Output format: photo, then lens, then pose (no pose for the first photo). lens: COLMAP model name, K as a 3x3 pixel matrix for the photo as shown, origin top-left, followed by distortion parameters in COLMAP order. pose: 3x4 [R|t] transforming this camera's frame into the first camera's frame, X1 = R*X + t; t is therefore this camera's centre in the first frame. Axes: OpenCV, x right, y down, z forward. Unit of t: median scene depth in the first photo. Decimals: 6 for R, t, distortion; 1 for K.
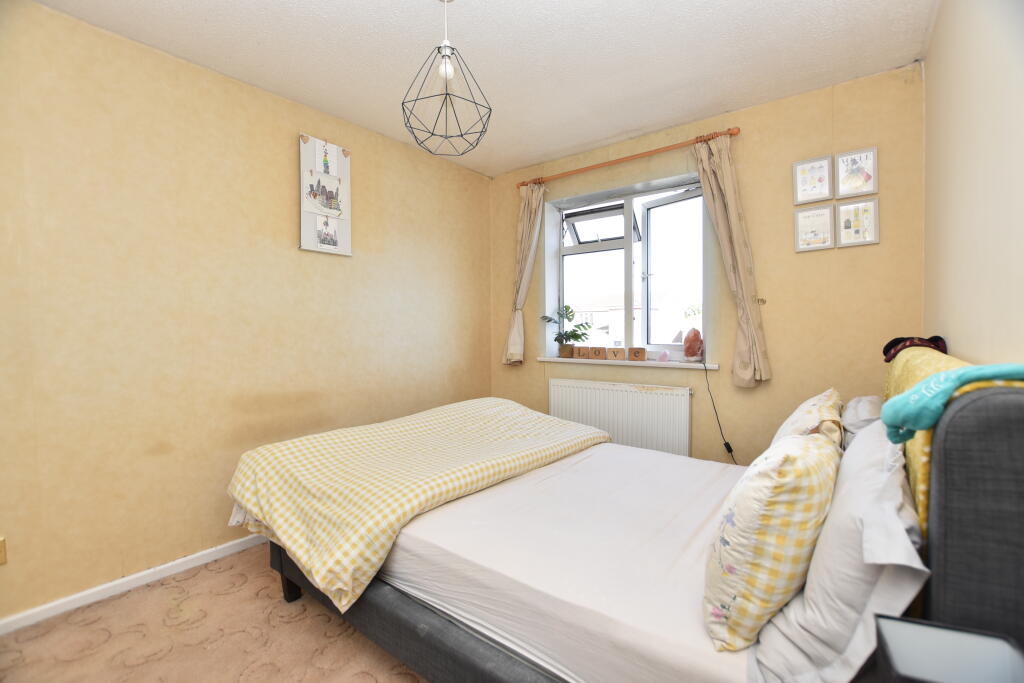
lens RADIAL K [[452.3, 0, 512.0], [0, 452.3, 341.5], [0, 0, 1]] dist [-0.000195, -0.000023]
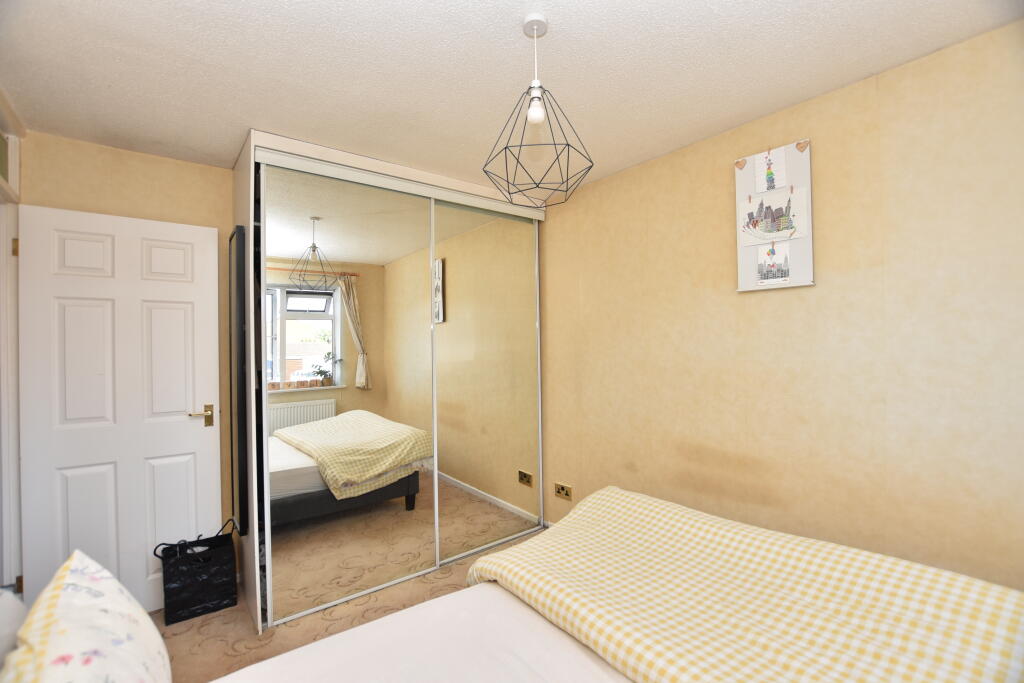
lens RADIAL K [[452.3, 0, 512.0], [0, 452.3, 341.5], [0, 0, 1]] dist [-0.000195, -0.000023]
pose [[-0.155980, 0.003426, -0.987754, 0.447759], [-0.006920, 0.999966, 0.004561, -0.104758], [0.987736, 0.007546, -0.155951, 0.677961]]
